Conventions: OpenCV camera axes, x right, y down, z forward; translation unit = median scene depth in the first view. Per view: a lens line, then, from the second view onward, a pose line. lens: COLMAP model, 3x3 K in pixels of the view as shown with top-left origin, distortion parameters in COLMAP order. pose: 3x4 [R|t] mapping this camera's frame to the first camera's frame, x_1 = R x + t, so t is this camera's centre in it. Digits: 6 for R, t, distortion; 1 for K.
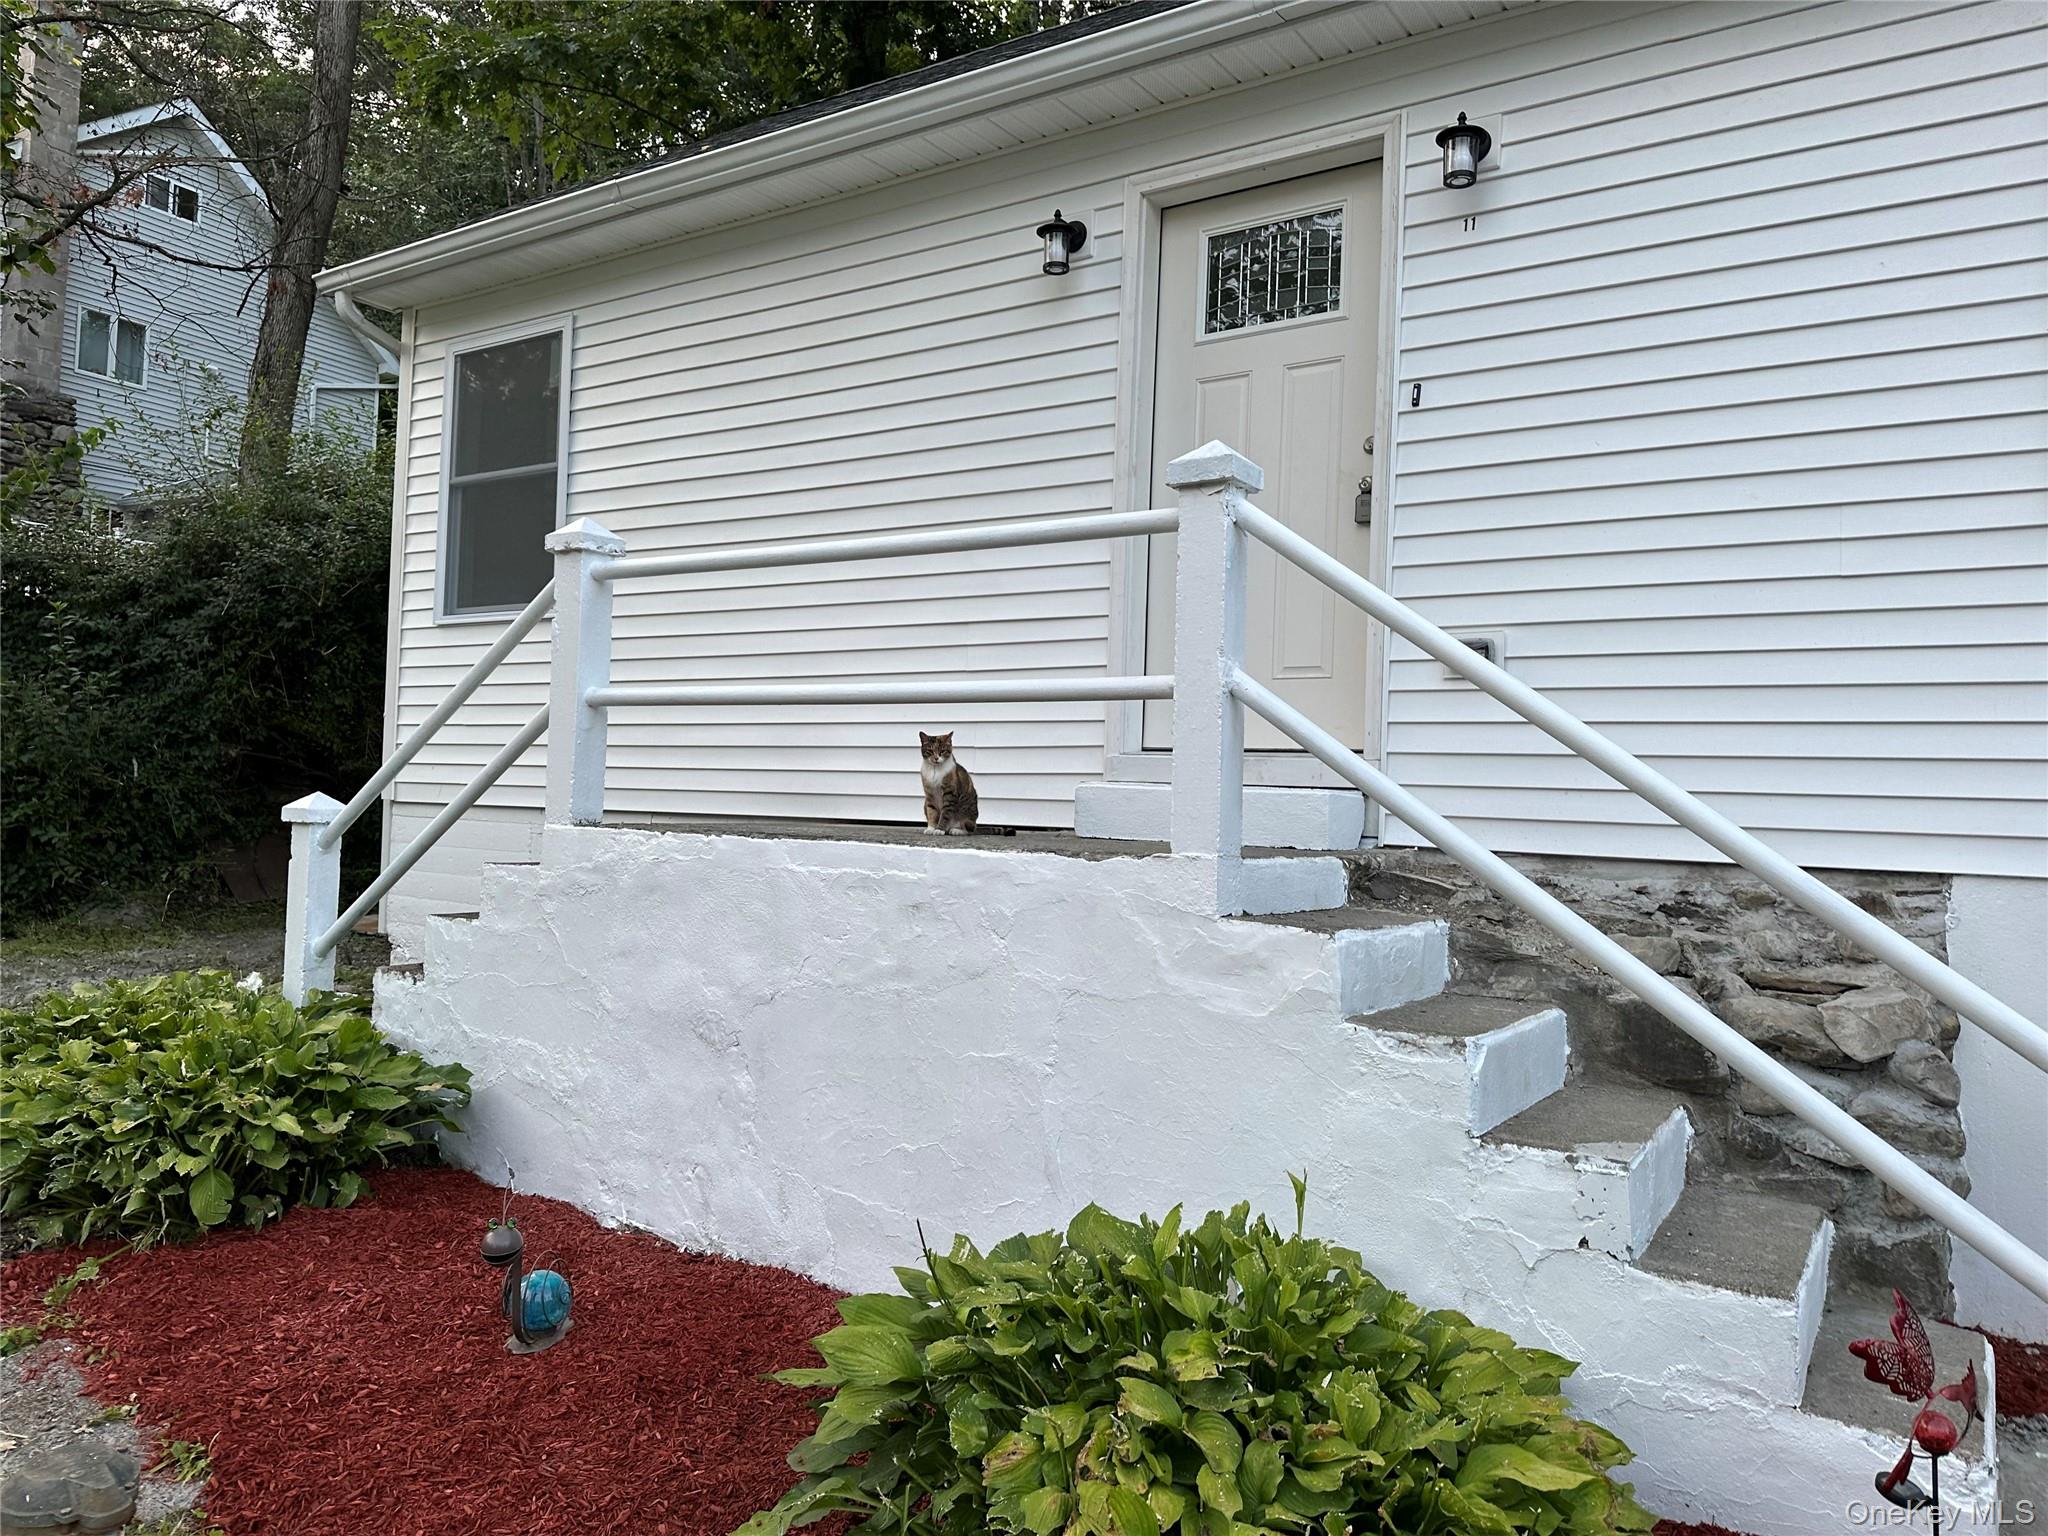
lens RADIAL K [[1417.0, 0, 1024.0], [0, 1417.0, 768.0], [0, 0, 1]] dist [0.096979, -0.095501]
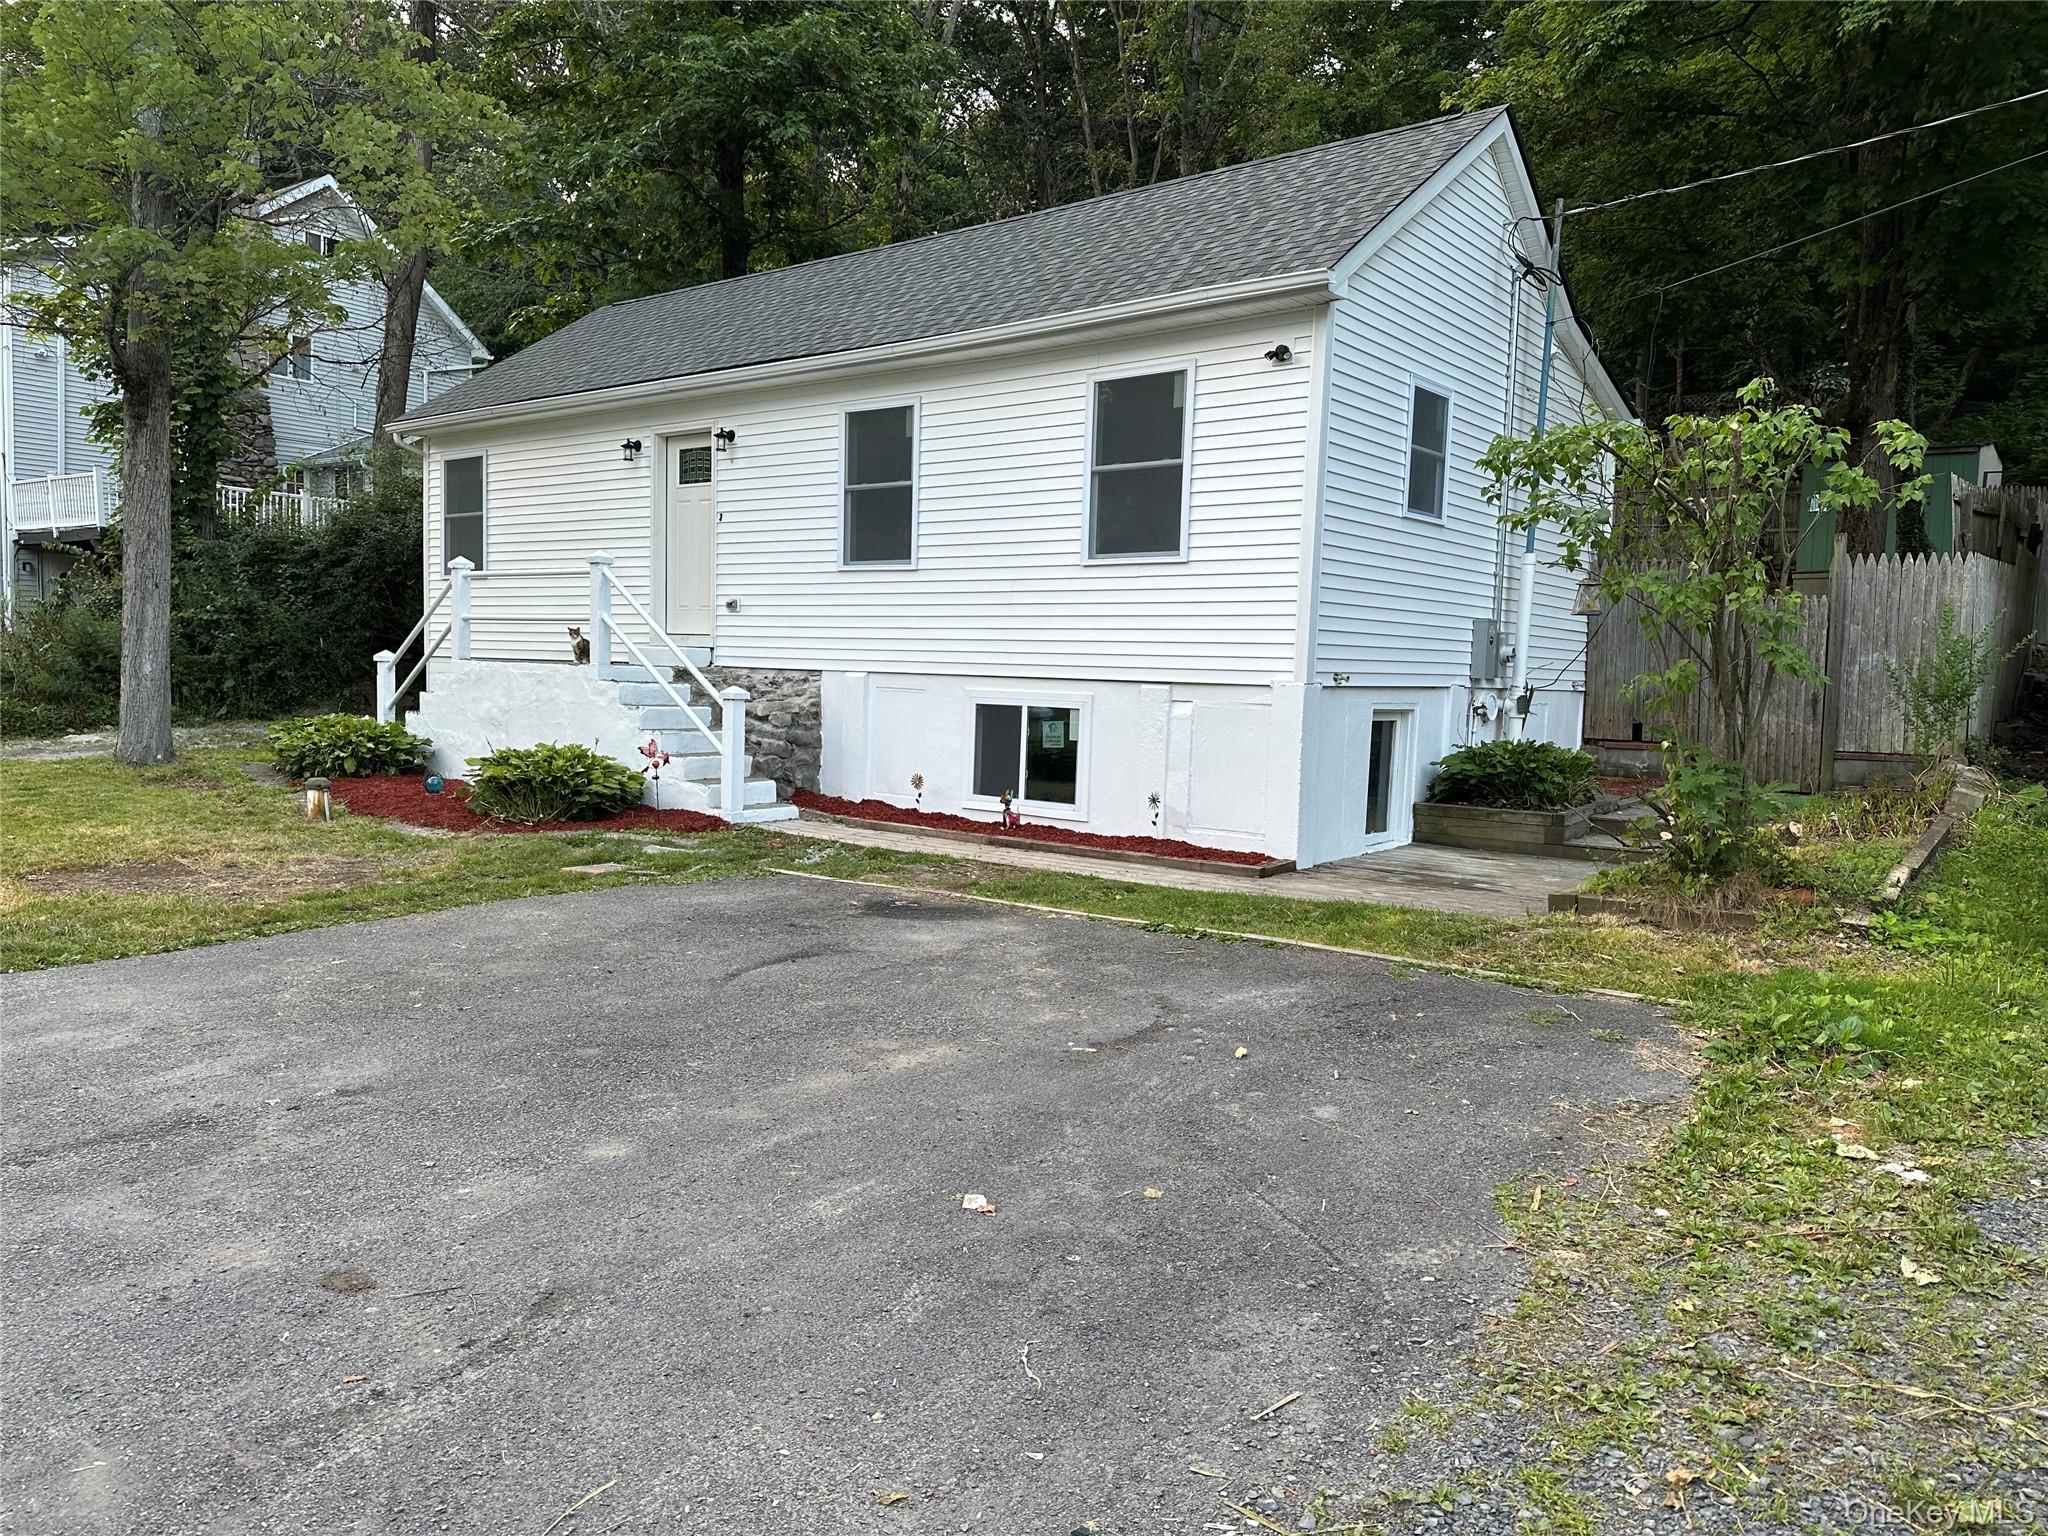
lens RADIAL K [[1417.0, 0, 1024.0], [0, 1417.0, 768.0], [0, 0, 1]] dist [0.096979, -0.095501]
pose [[0.995237, 0.001452, -0.097474, 0.772921], [0.007235, 0.996031, 0.088714, 0.004576], [0.097216, -0.088997, 0.991276, -1.266061]]
